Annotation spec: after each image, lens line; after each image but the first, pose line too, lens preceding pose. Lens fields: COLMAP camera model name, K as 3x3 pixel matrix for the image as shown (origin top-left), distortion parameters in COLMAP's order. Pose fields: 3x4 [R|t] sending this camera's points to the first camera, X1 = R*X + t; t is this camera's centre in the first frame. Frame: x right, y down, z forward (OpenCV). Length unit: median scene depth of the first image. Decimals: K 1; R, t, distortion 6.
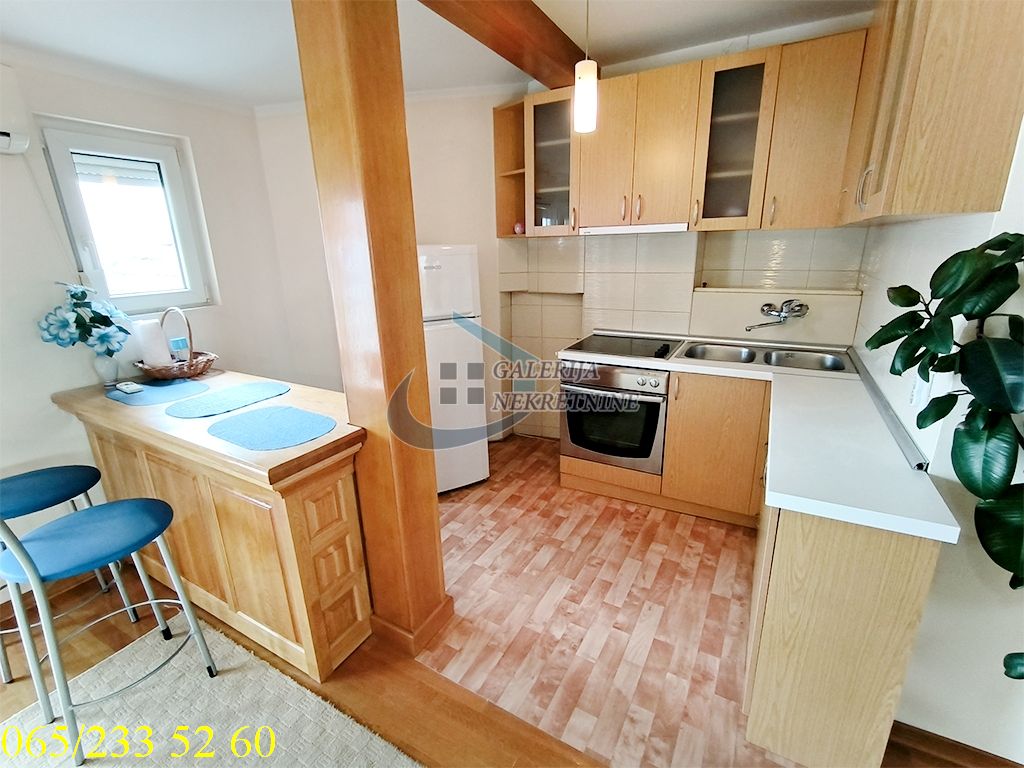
lens RADIAL K [[468.9, 0, 510.4], [0, 468.9, 386.1], [0, 0, 1]] dist [-0.003440, -0.000119]
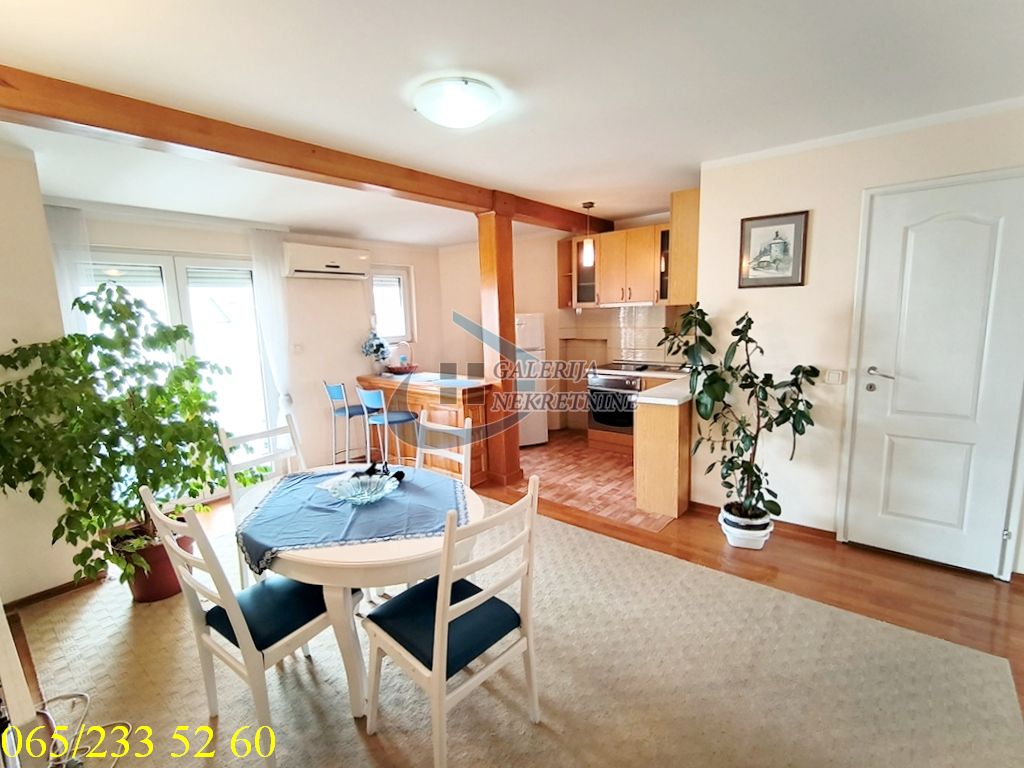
lens RADIAL K [[468.9, 0, 513.5], [0, 468.9, 381.5], [0, 0, 1]] dist [-0.003440, -0.000119]
pose [[0.983719, 0.021062, -0.178478, 0.163084], [-0.045712, 0.989770, -0.135149, 0.257329], [0.173805, 0.141107, 0.974618, -0.910493]]
